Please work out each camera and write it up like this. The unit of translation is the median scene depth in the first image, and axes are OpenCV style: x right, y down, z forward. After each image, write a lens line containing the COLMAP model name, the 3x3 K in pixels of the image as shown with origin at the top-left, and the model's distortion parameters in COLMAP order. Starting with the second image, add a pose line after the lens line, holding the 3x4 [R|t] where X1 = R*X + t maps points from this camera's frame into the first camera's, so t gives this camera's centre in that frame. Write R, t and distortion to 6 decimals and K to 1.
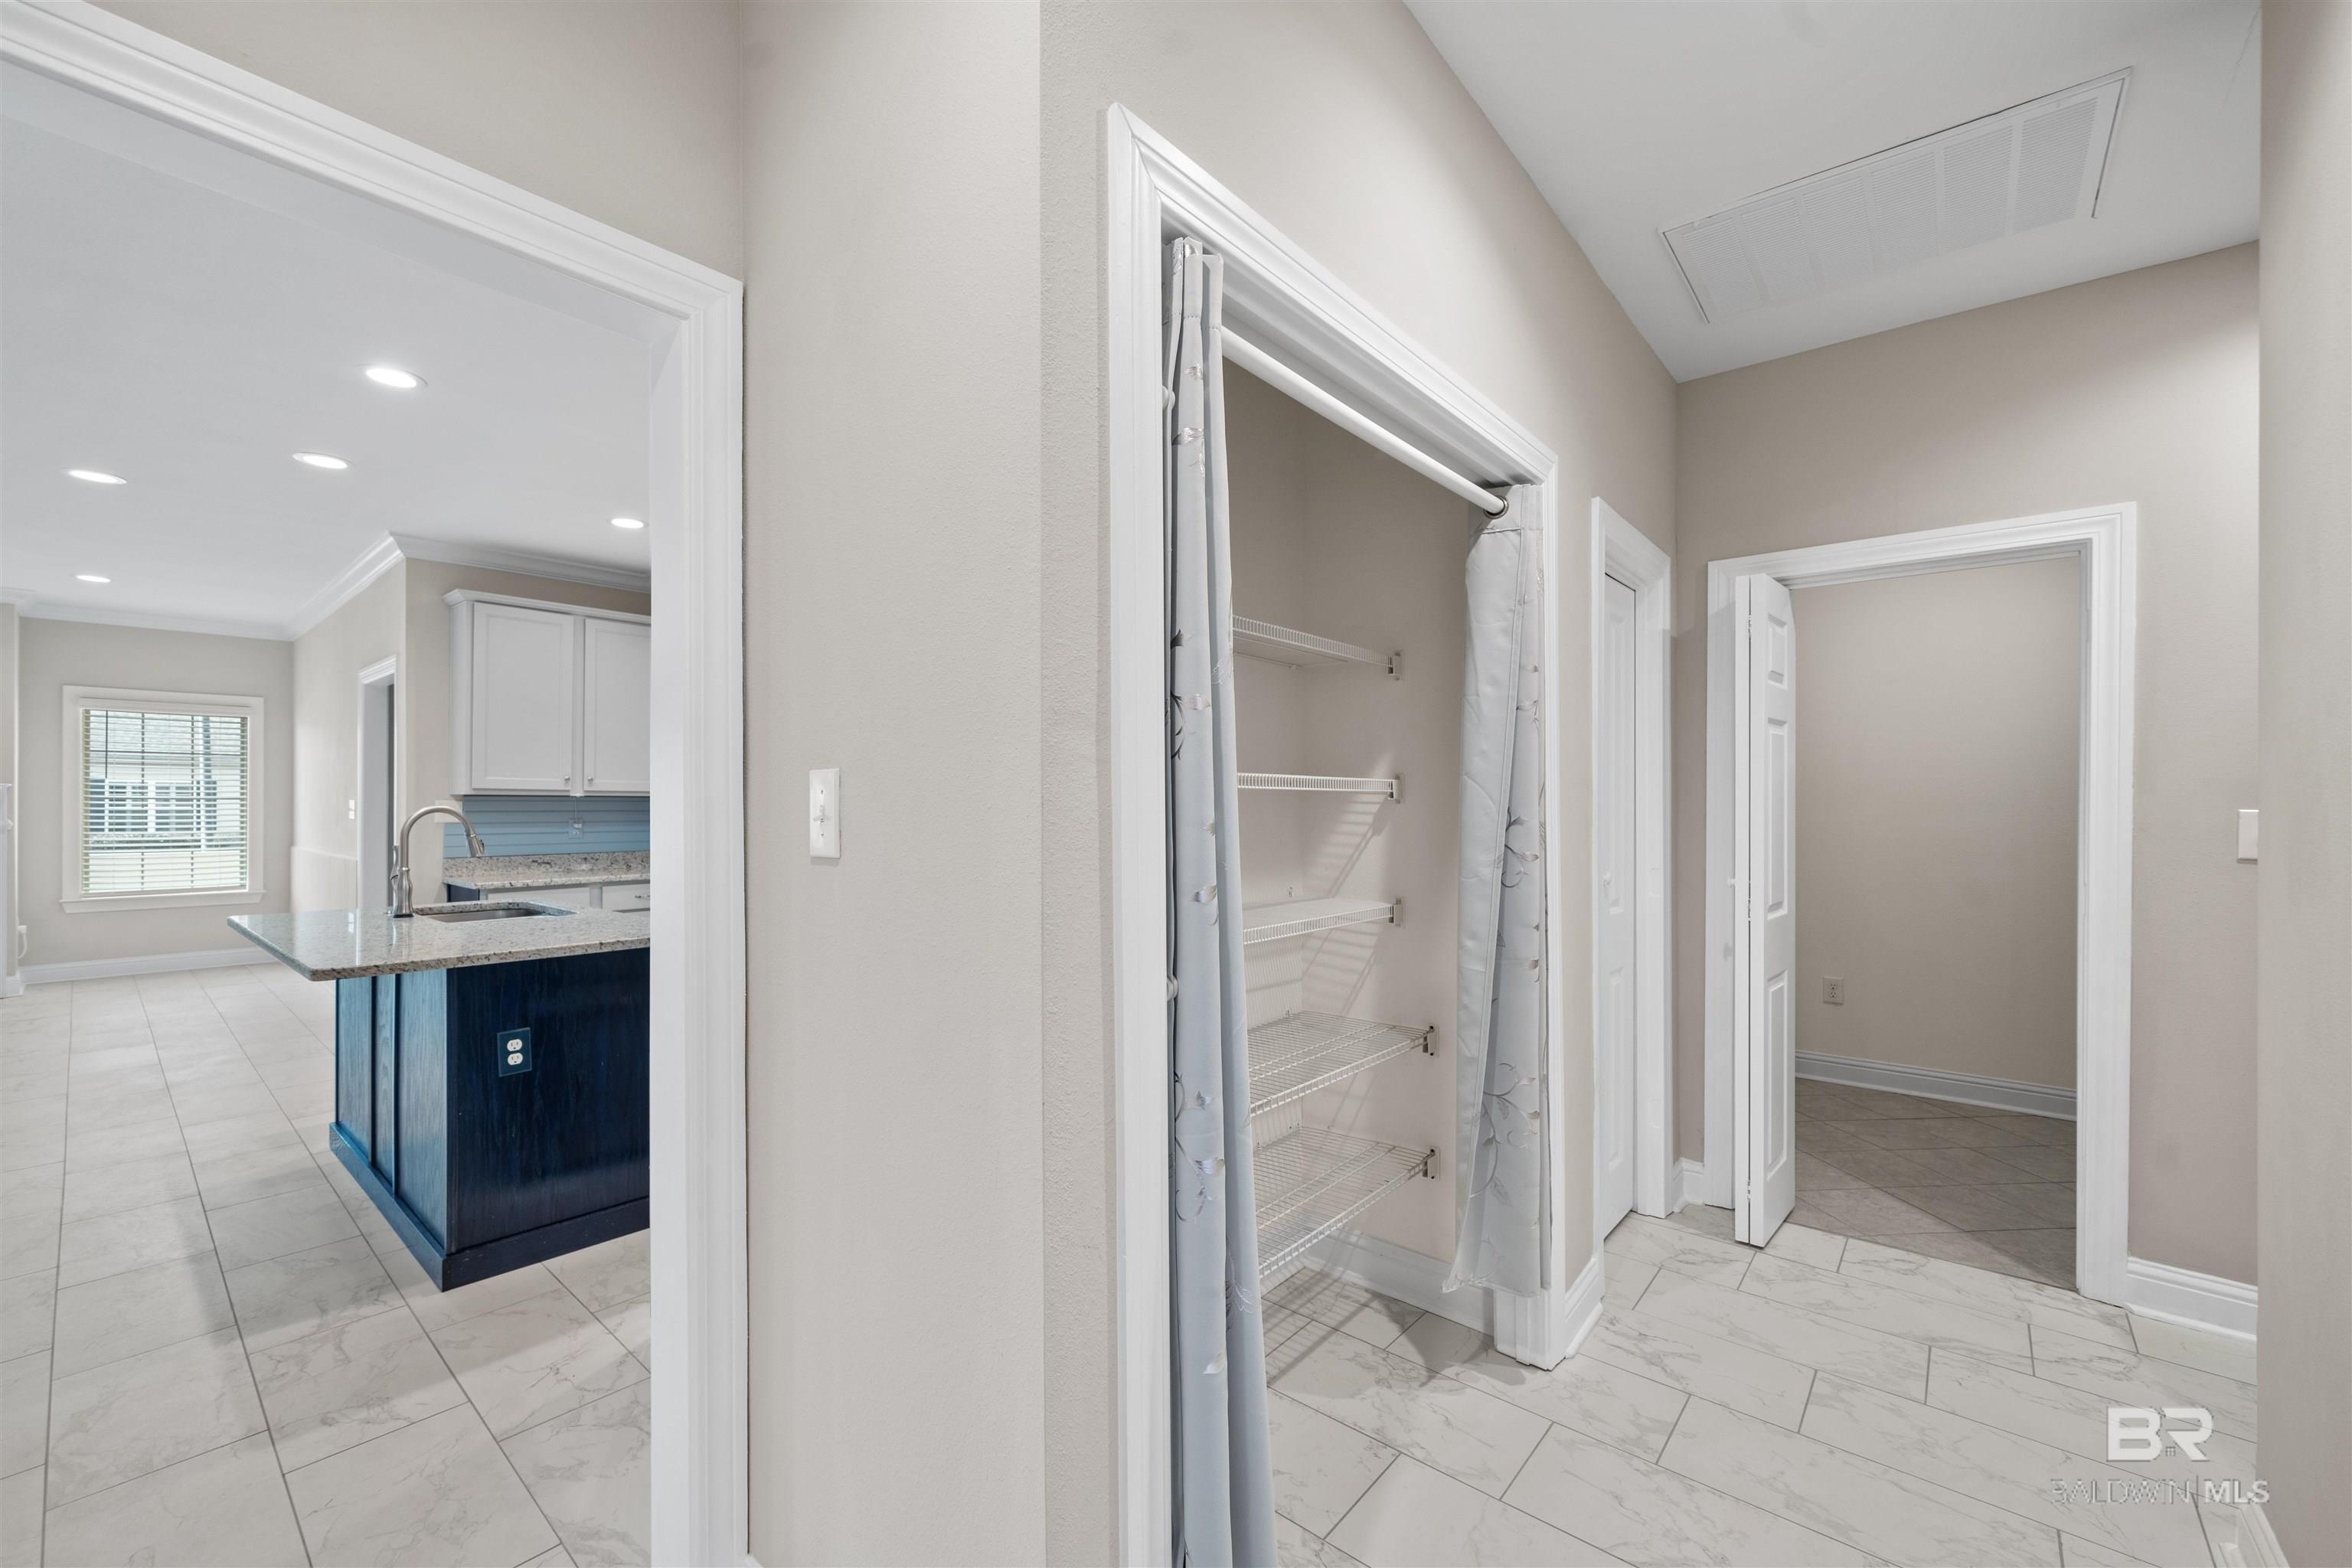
lens RADIAL K [[933.9, 0, 1183.8], [0, 933.9, 795.3], [0, 0, 1]] dist [0.000475, 0.000050]
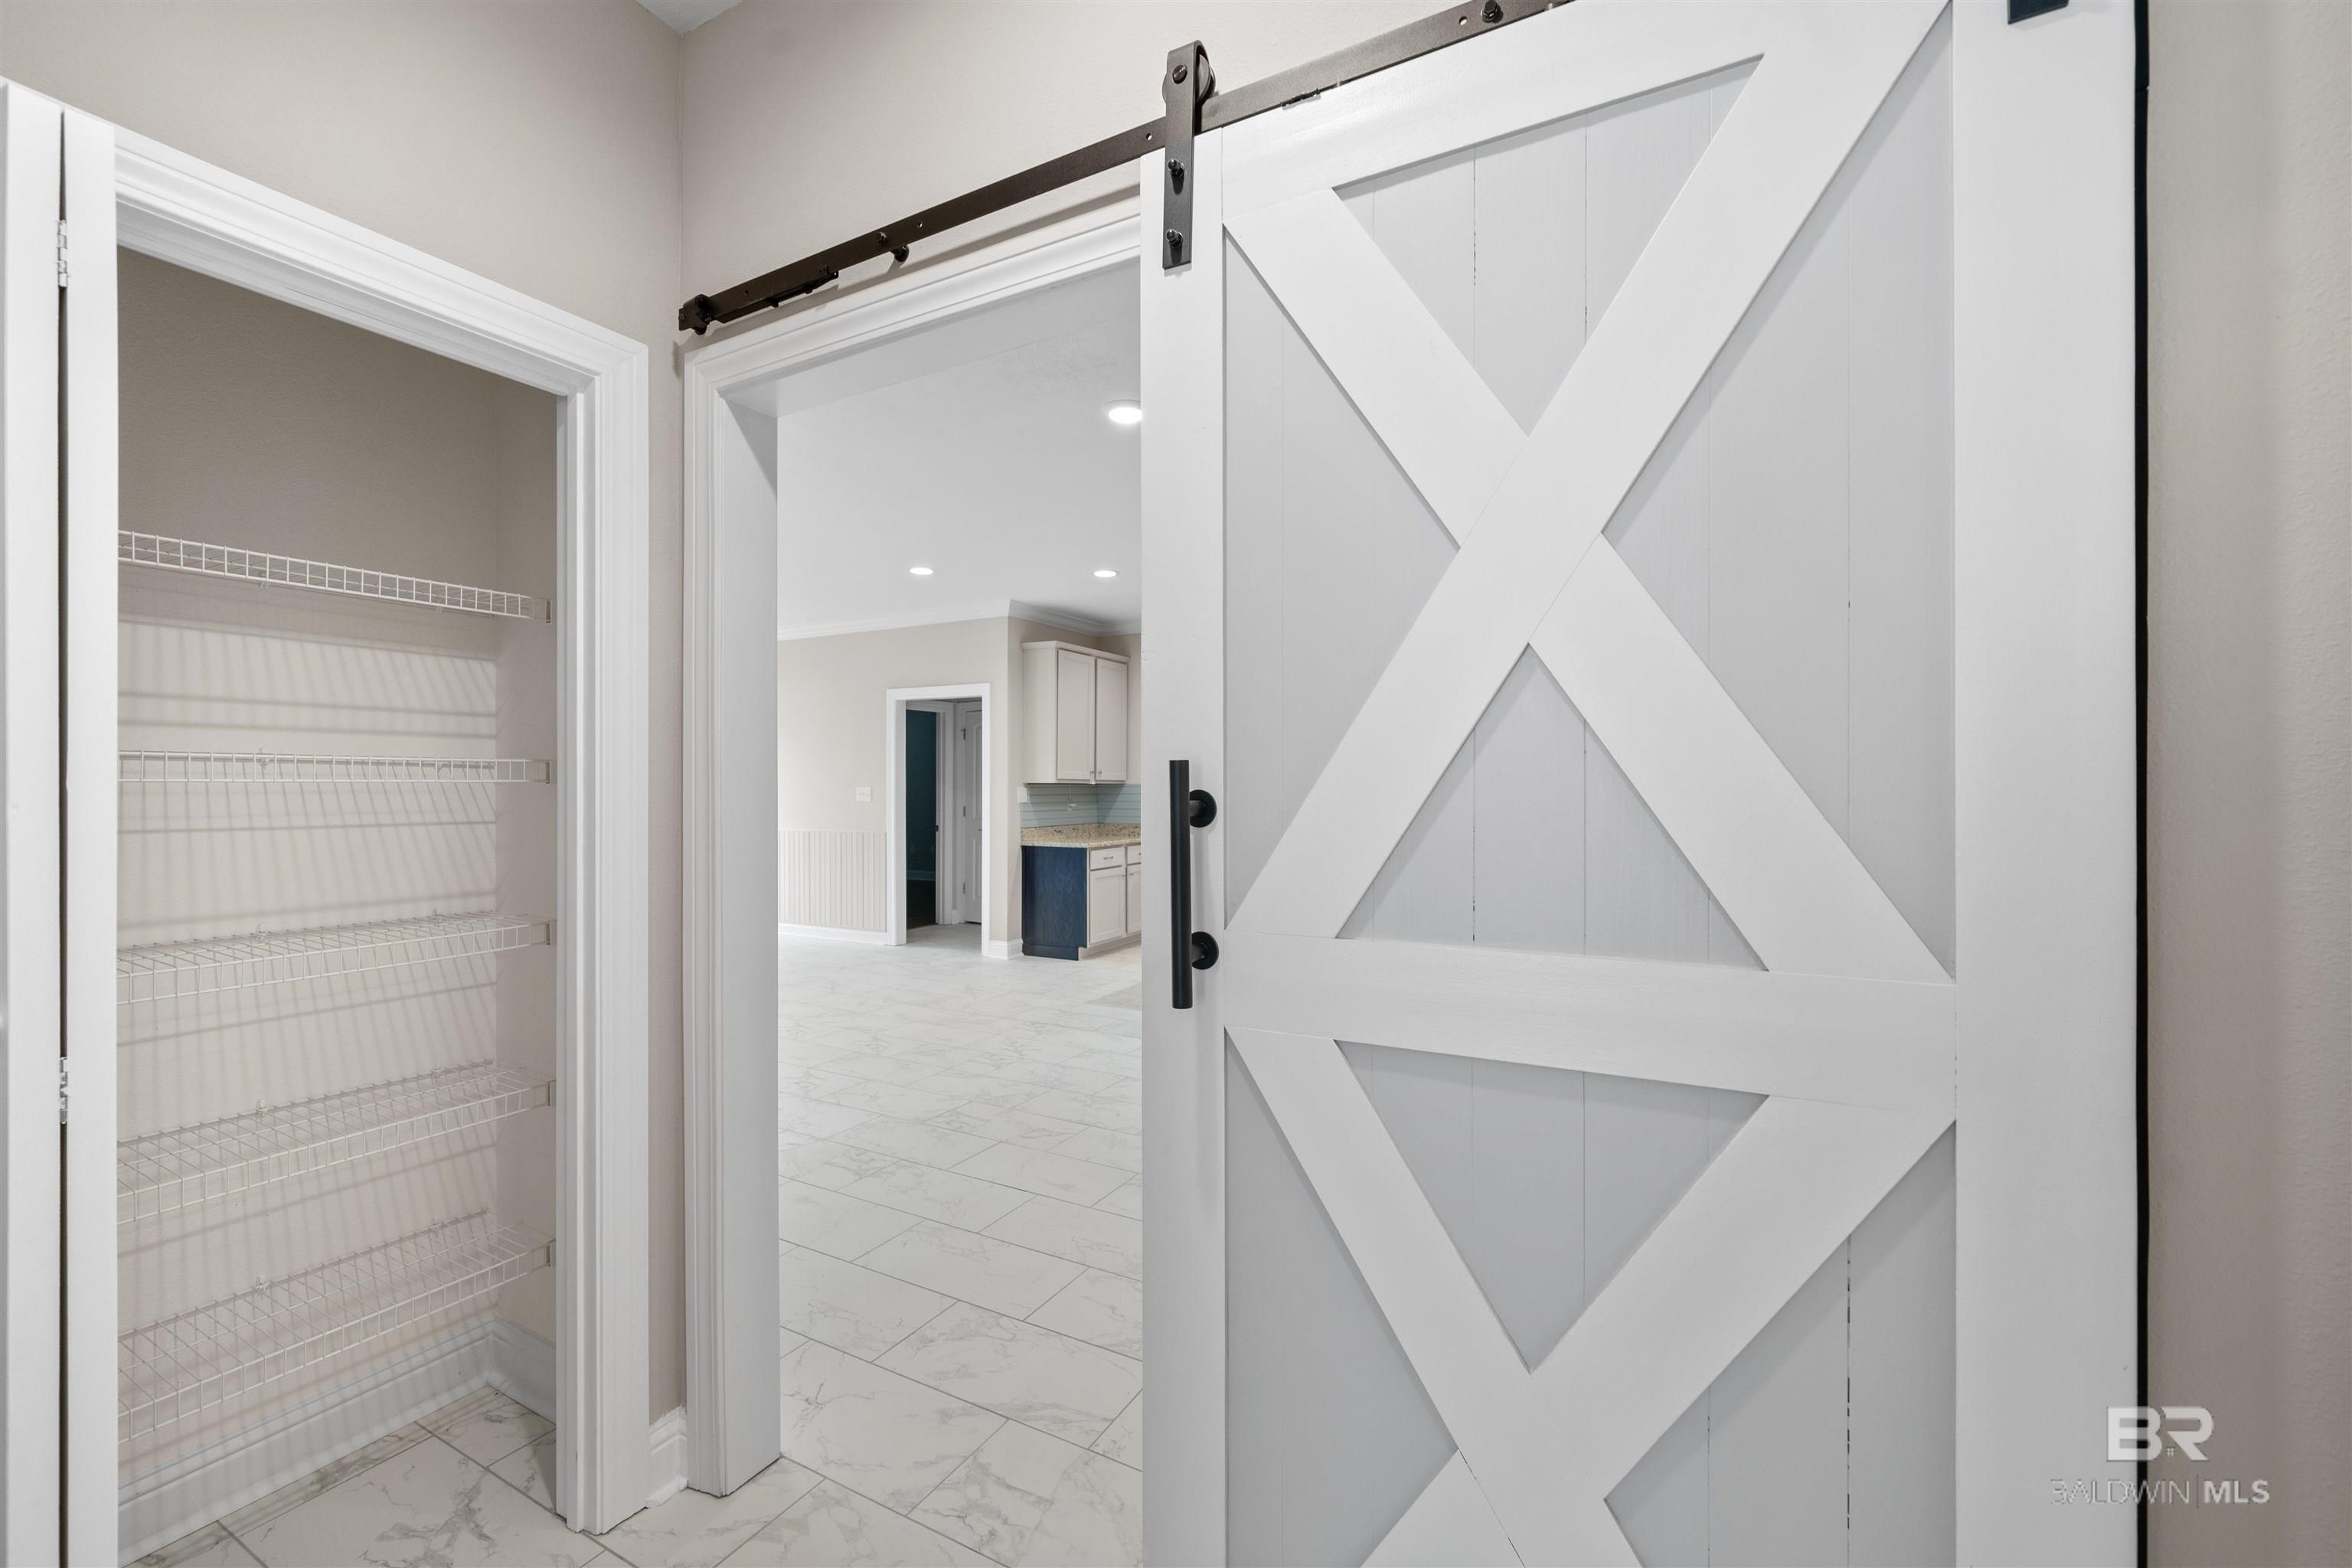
lens RADIAL K [[933.9, 0, 1183.8], [0, 933.9, 795.3], [0, 0, 1]] dist [0.000475, 0.000050]
pose [[0.978972, -0.001402, 0.203992, -0.874169], [-0.001009, 0.999931, 0.011714, 0.001002], [-0.203994, -0.011674, 0.978902, -0.453027]]
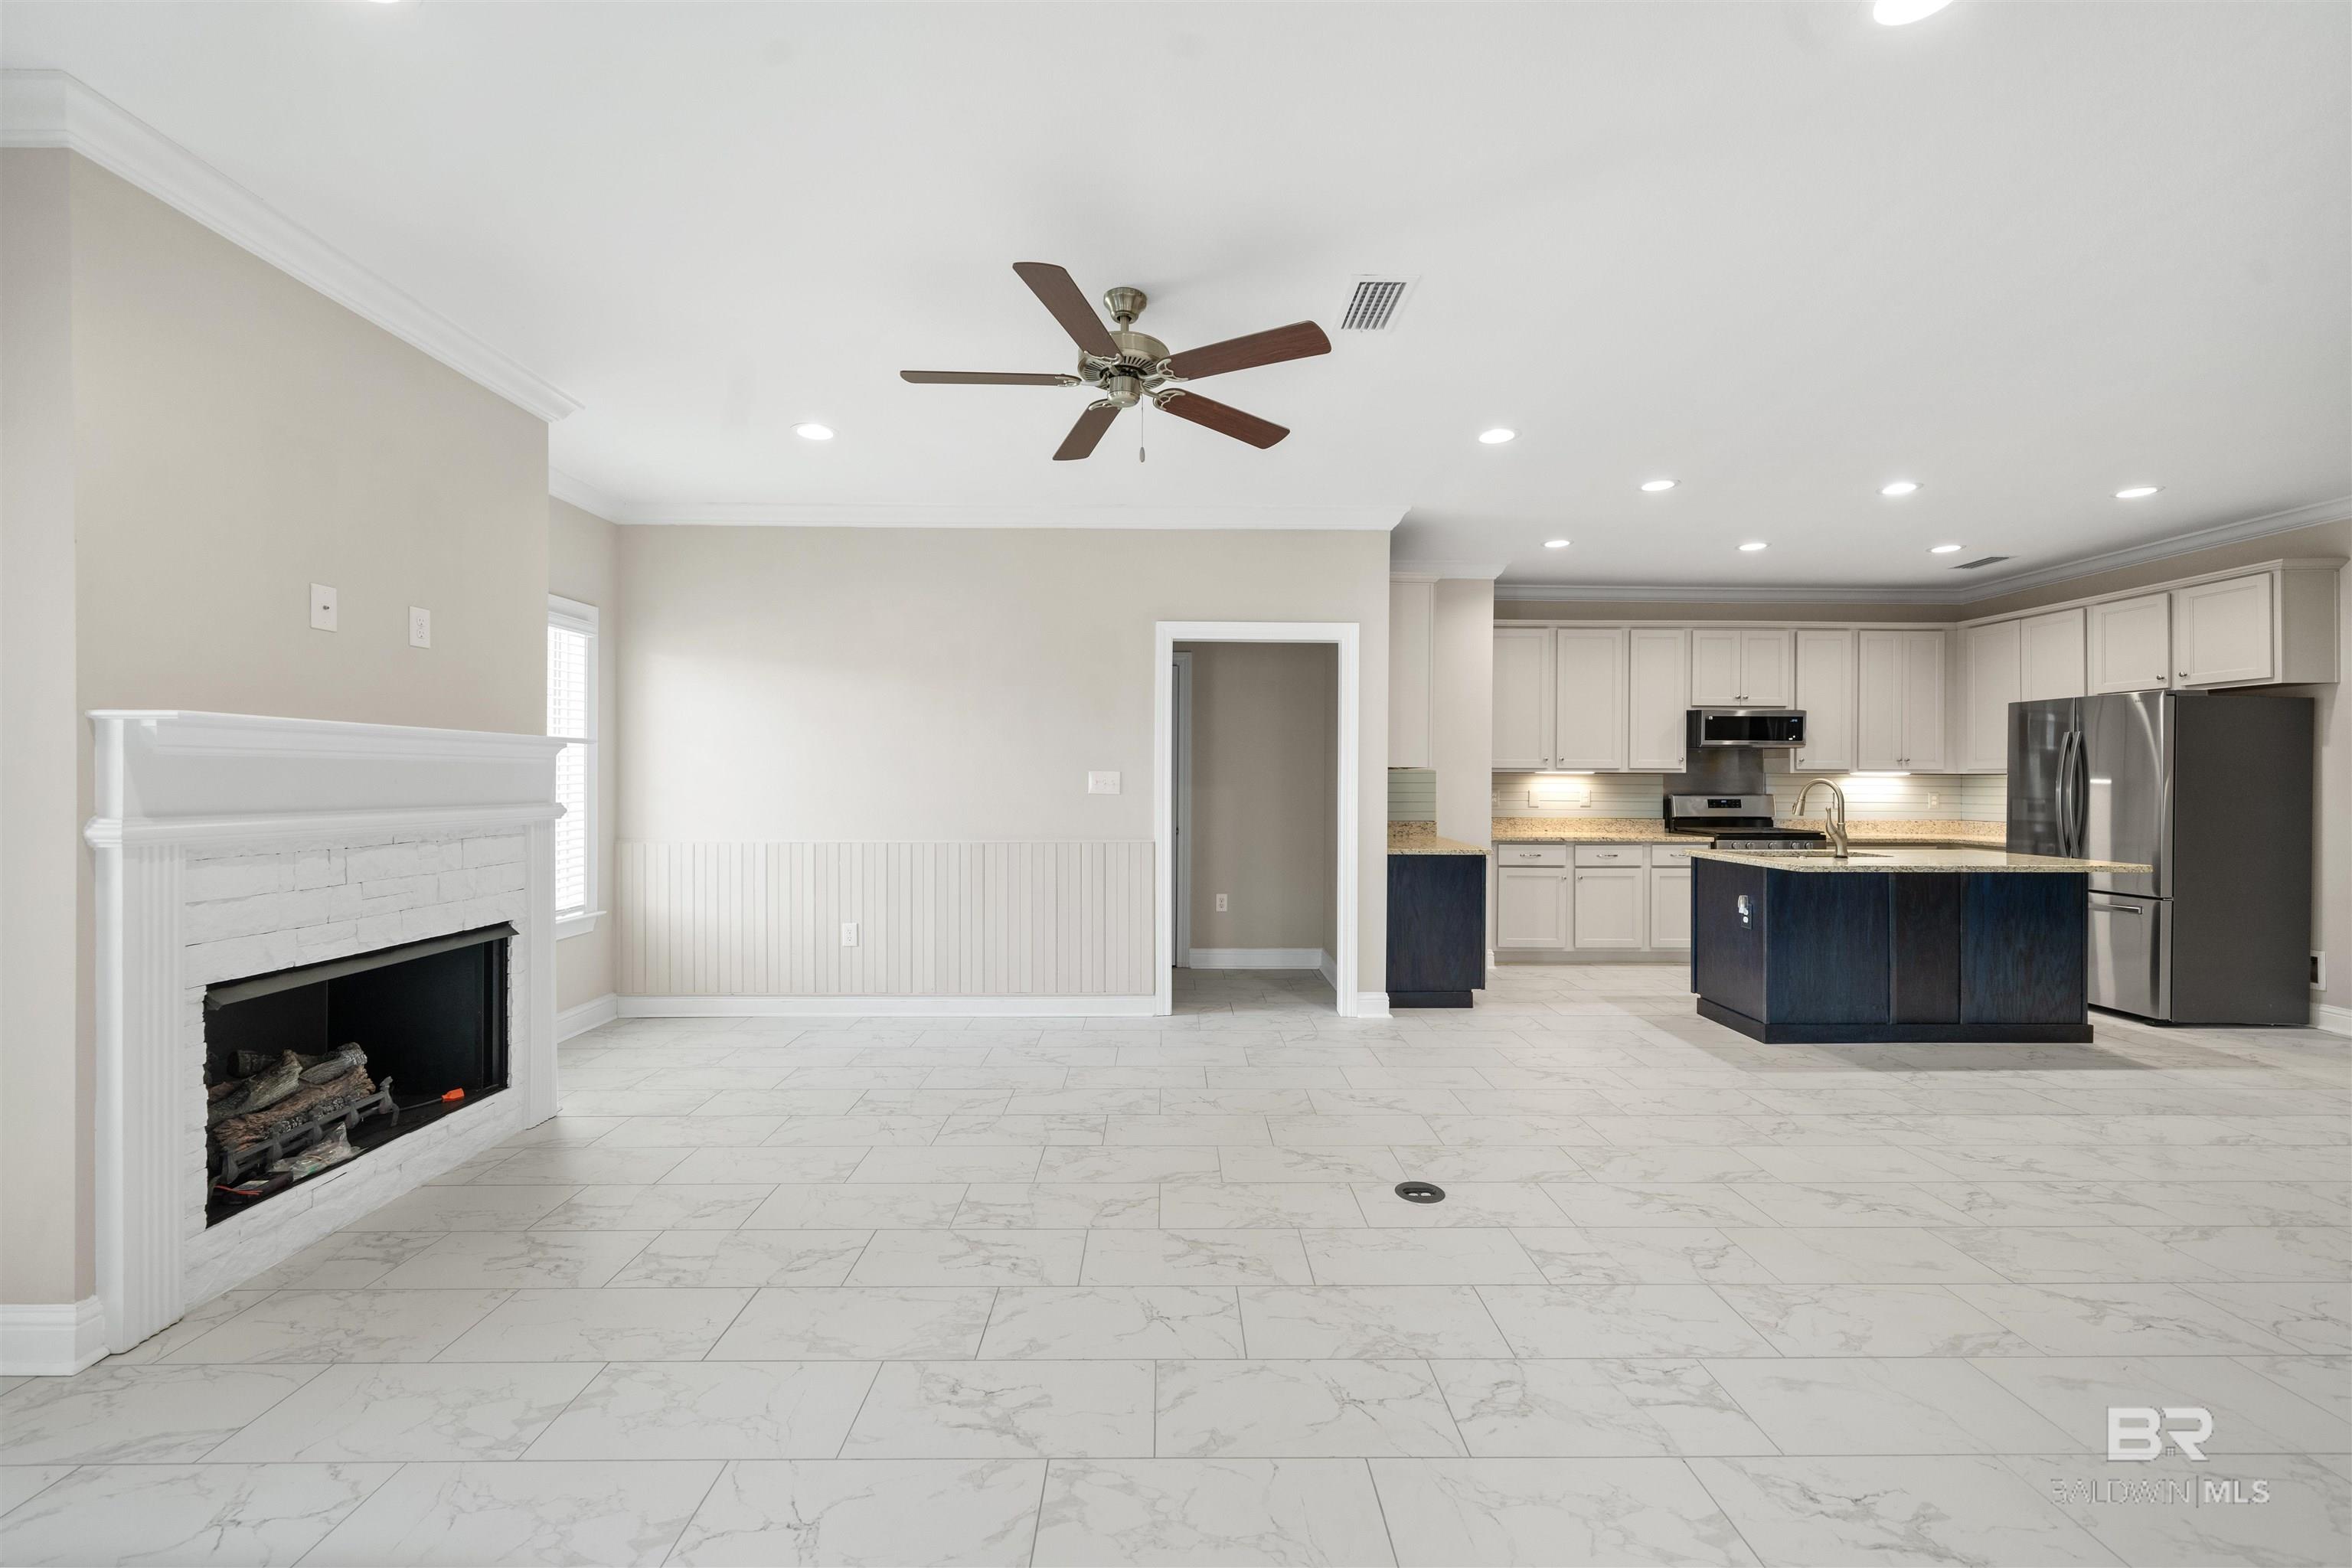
lens RADIAL K [[928.1, 0, 1178.2], [0, 928.1, 777.2], [0, 0, 1]] dist [0.000913, 0.000234]
pose [[0.755997, 0.002235, 0.654571, -1.681023], [-0.005217, 0.999983, 0.002611, 0.009044], [-0.654554, -0.005389, 0.755996, 0.400292]]
